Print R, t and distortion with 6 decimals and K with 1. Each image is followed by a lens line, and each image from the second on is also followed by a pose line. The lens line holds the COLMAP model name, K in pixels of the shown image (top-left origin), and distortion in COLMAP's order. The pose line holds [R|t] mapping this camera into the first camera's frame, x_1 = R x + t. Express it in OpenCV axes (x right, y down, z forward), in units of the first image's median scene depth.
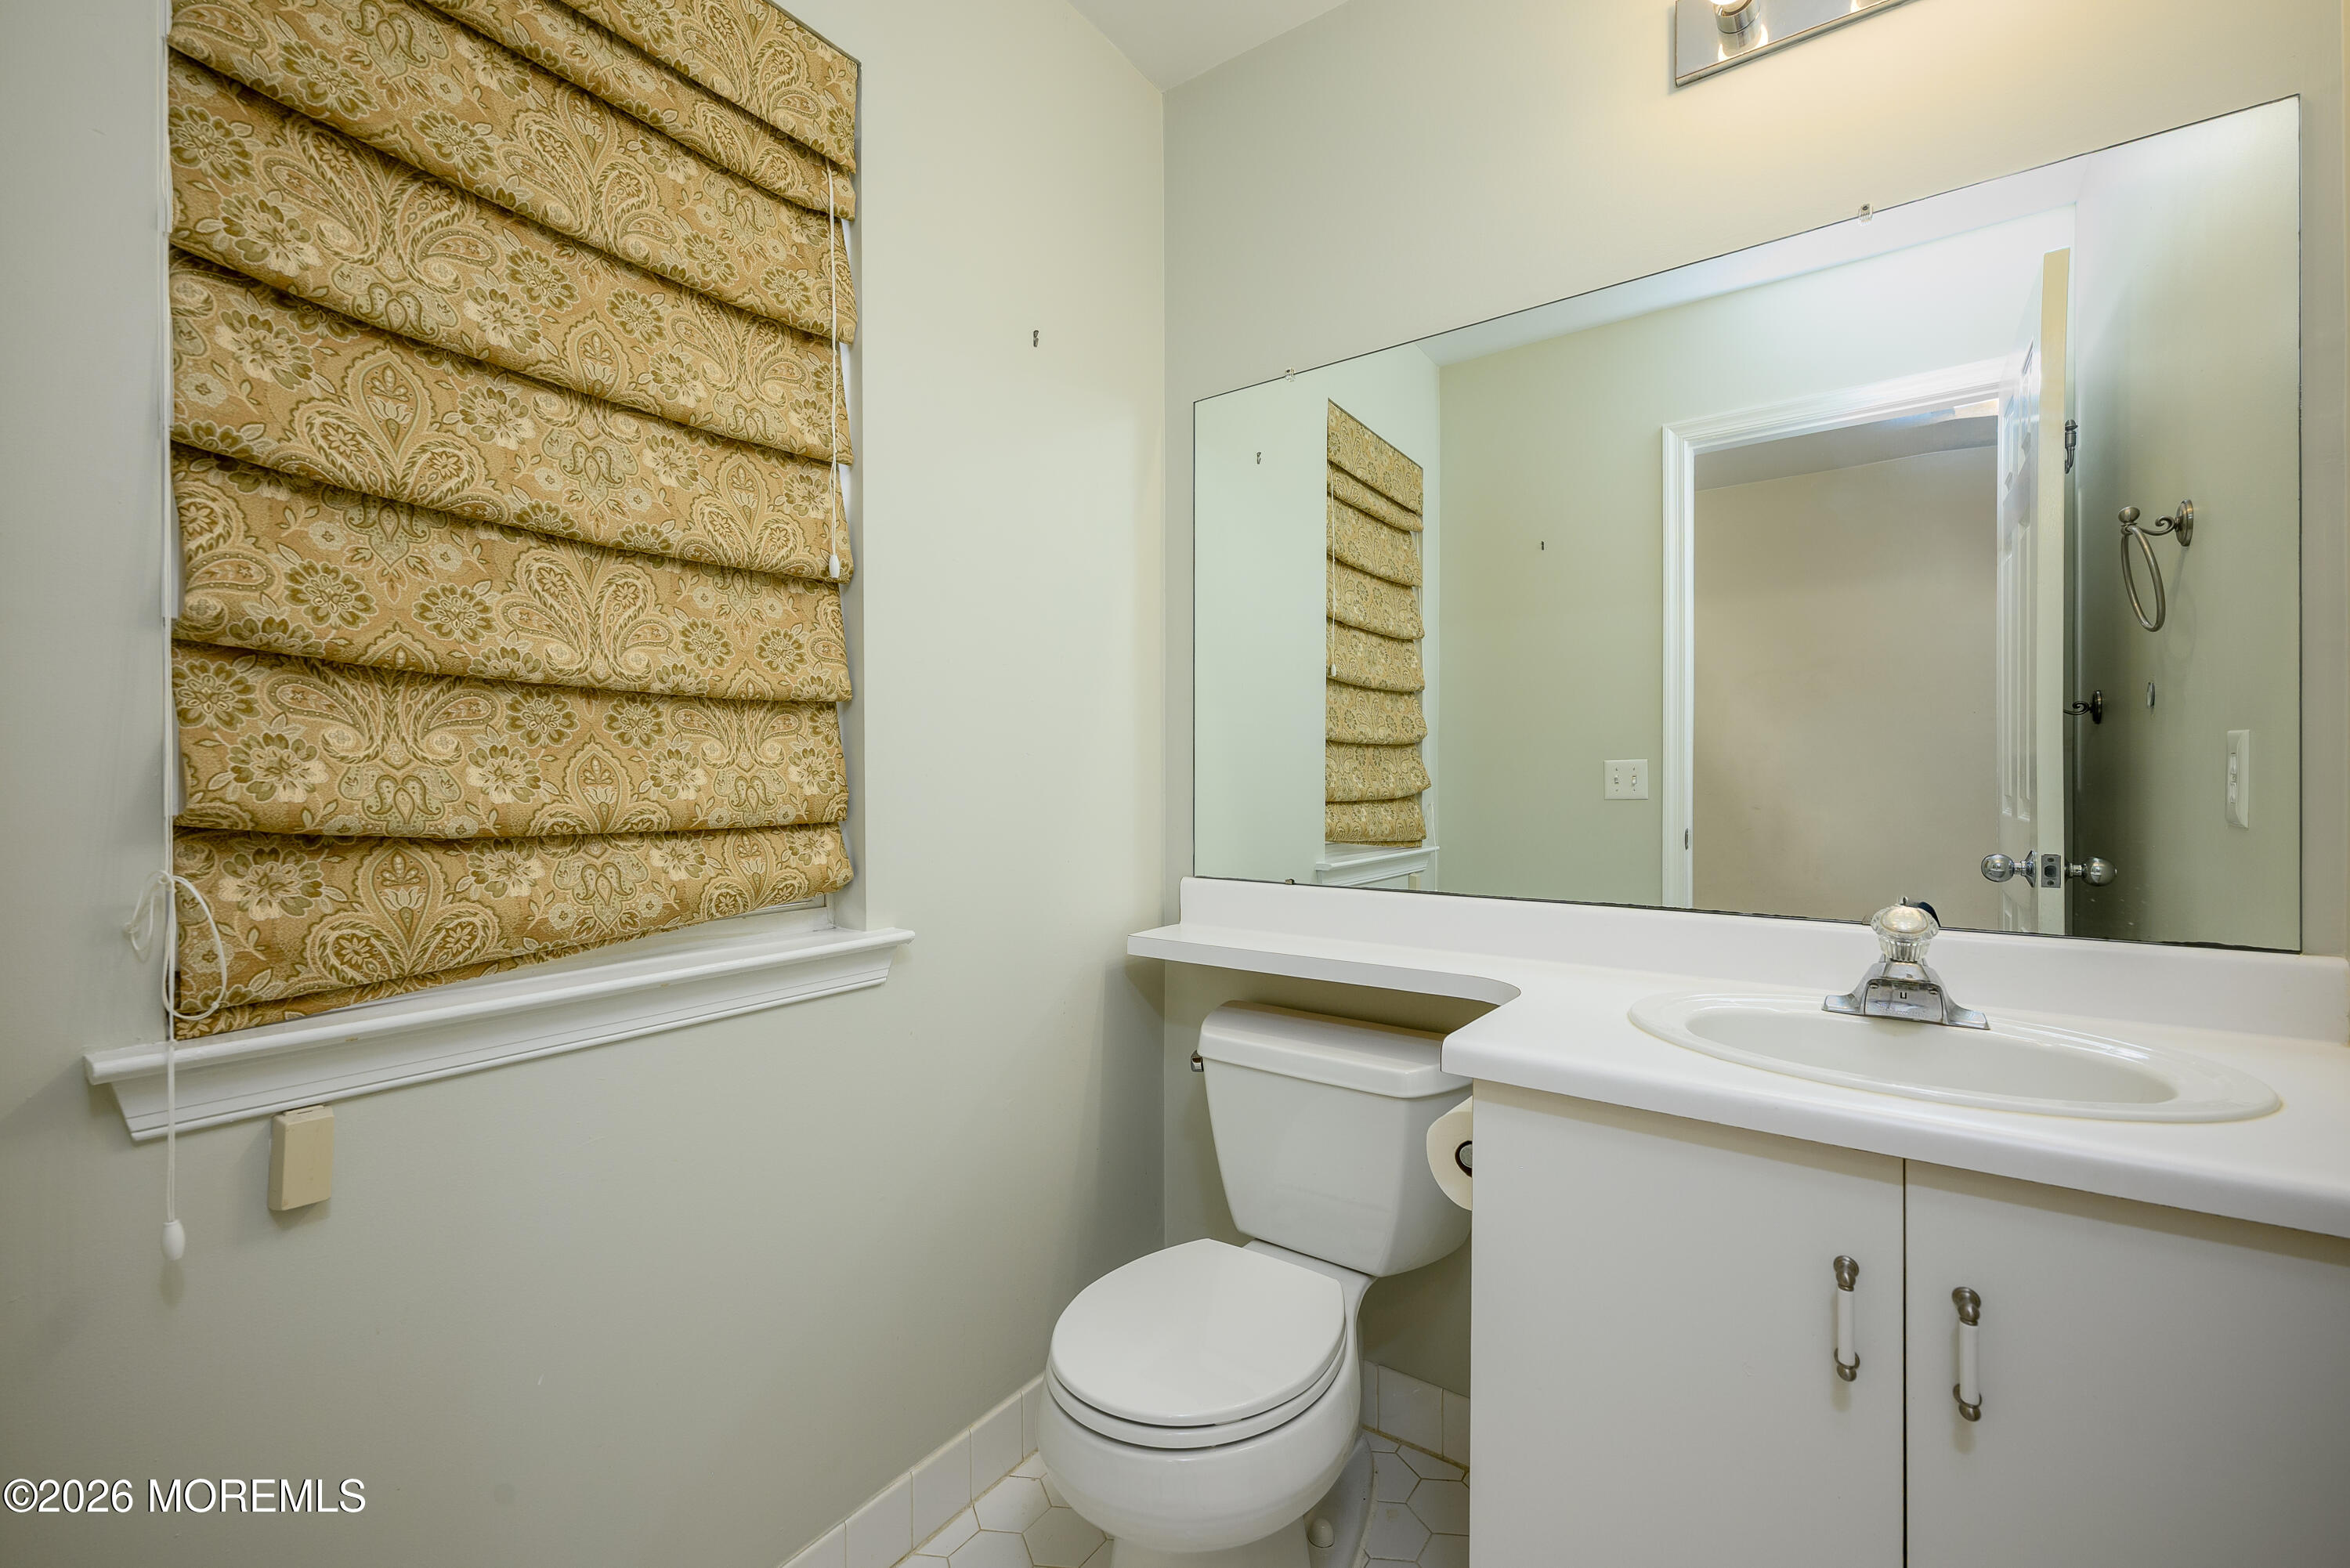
lens RADIAL K [[959.0, 0, 1175.0], [0, 959.0, 784.0], [0, 0, 1]] dist [0.000006, -0.000086]
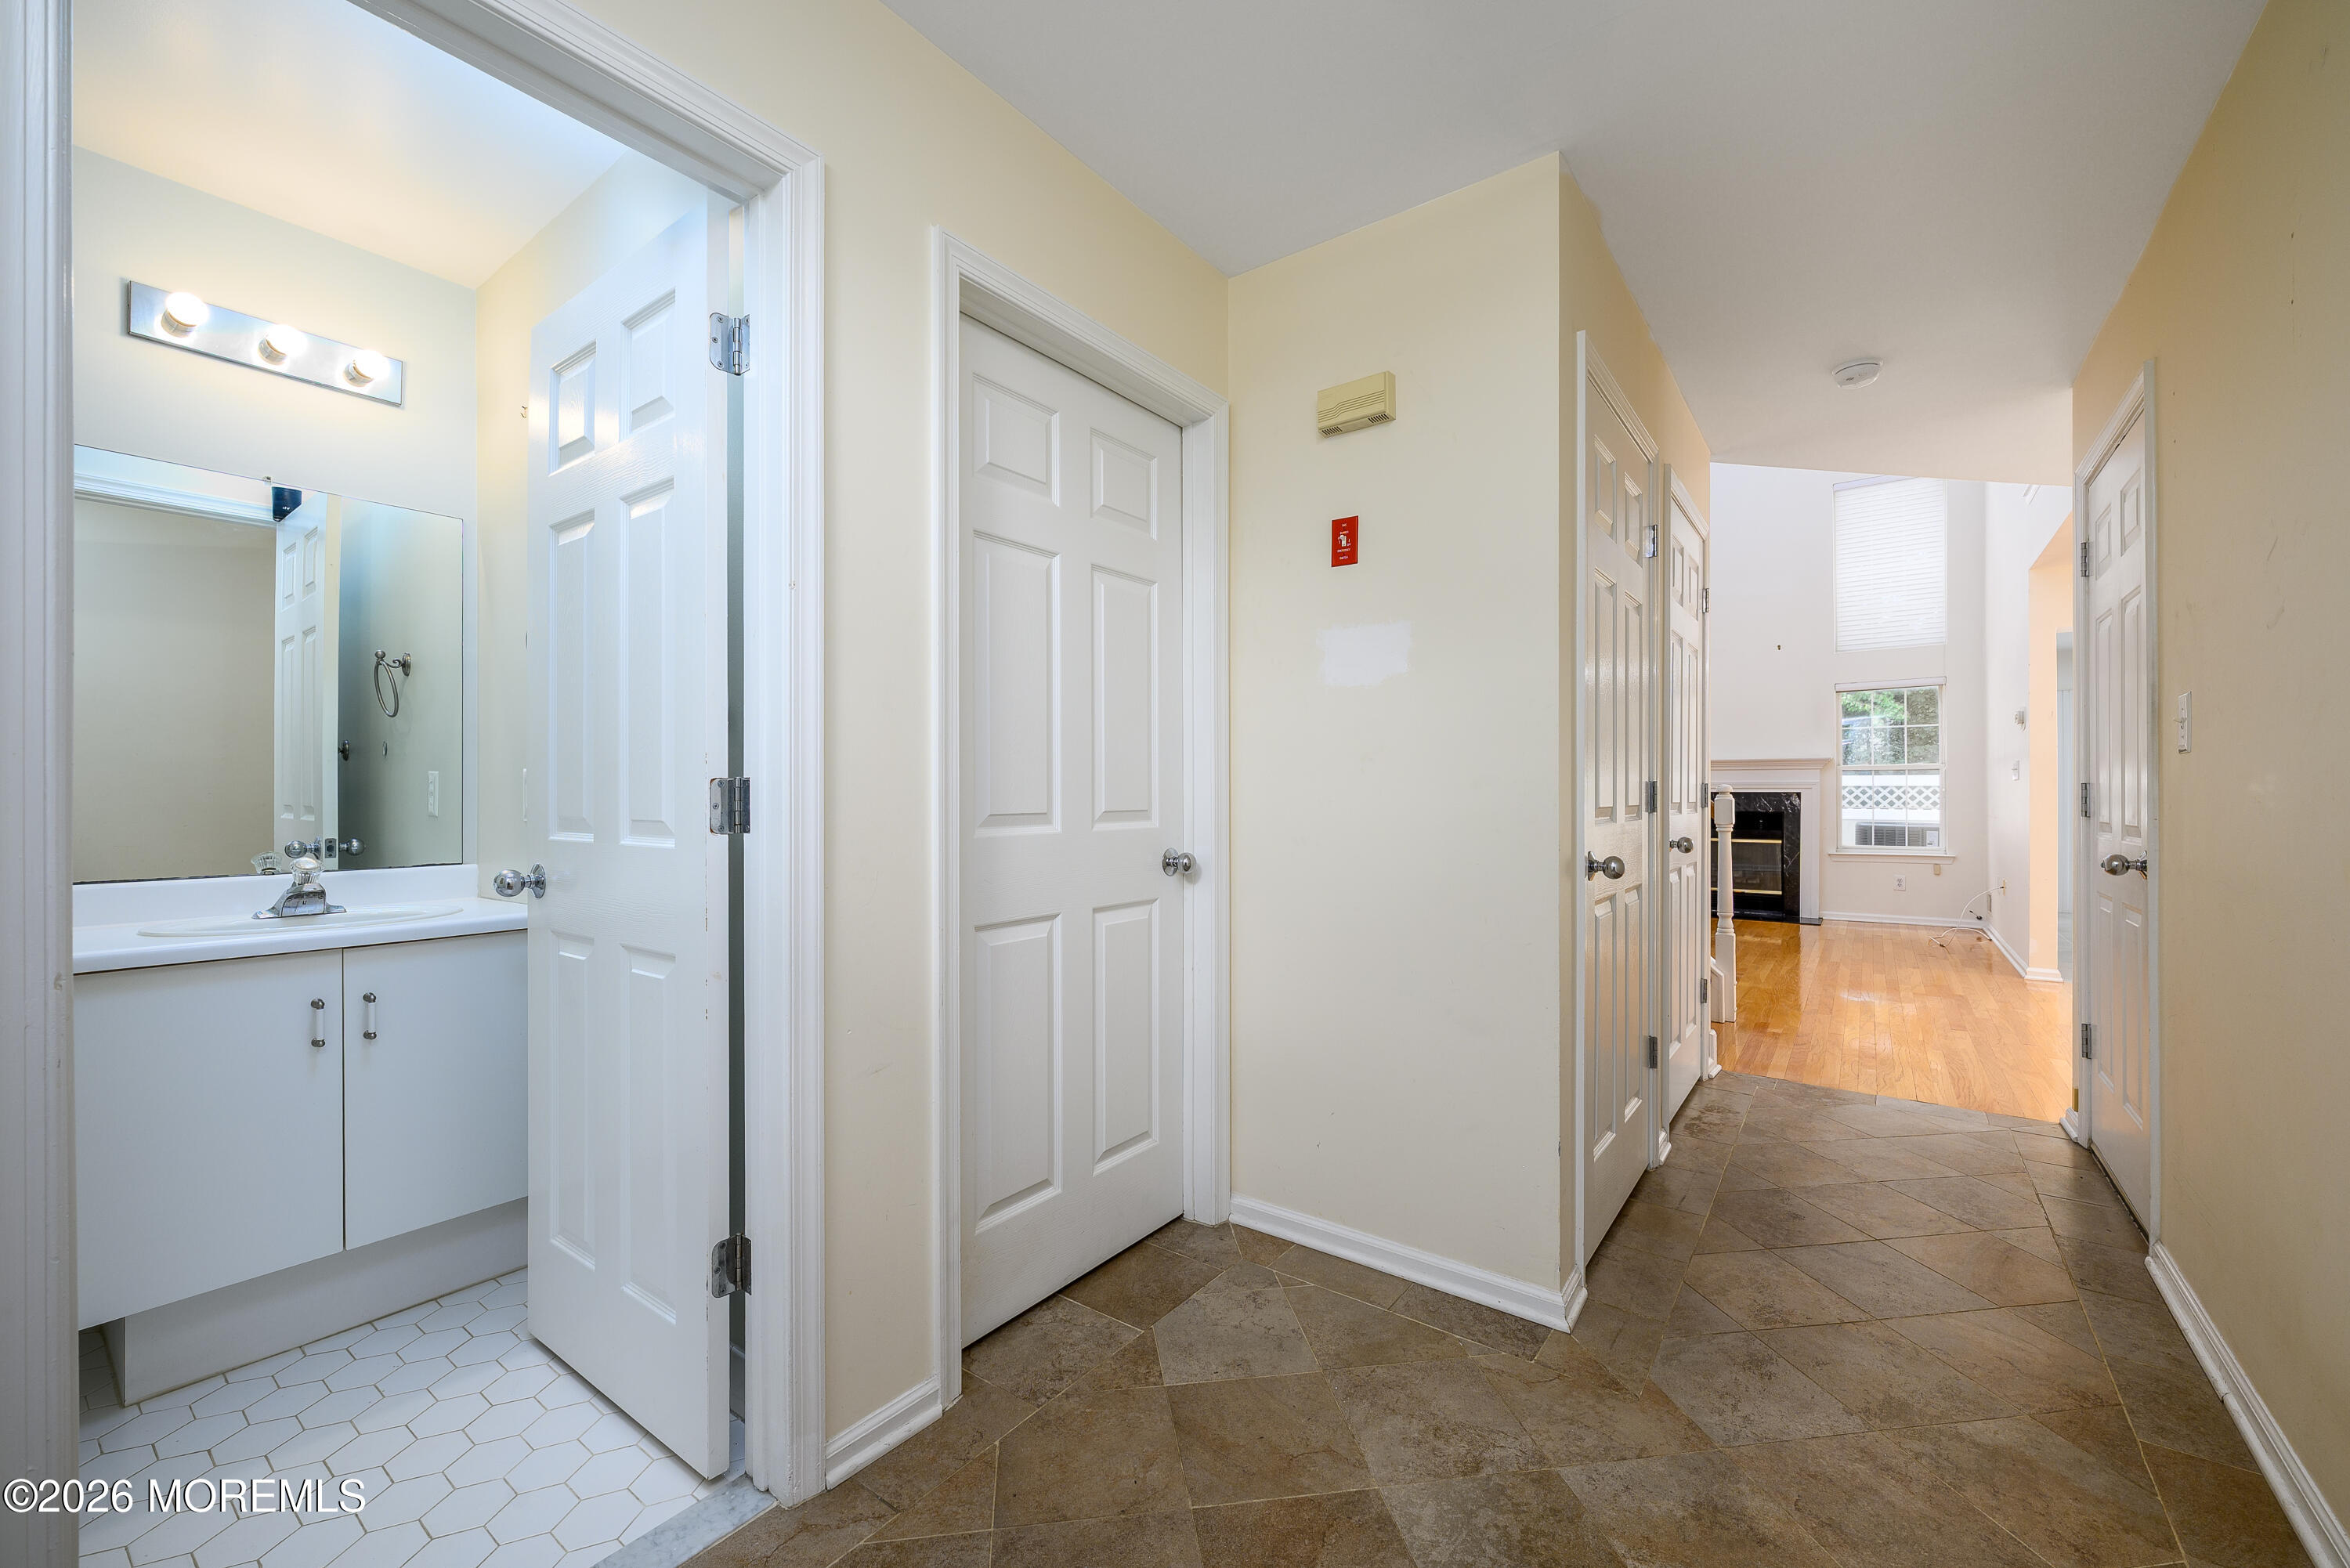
lens RADIAL K [[931.3, 0, 1179.2], [0, 931.3, 785.4], [0, 0, 1]] dist [0.000206, -0.000408]
pose [[0.018080, 0.007854, 0.999806, -0.969701], [0.000417, 0.999969, -0.007862, -0.008991], [-0.999836, 0.000559, 0.018076, -0.727142]]
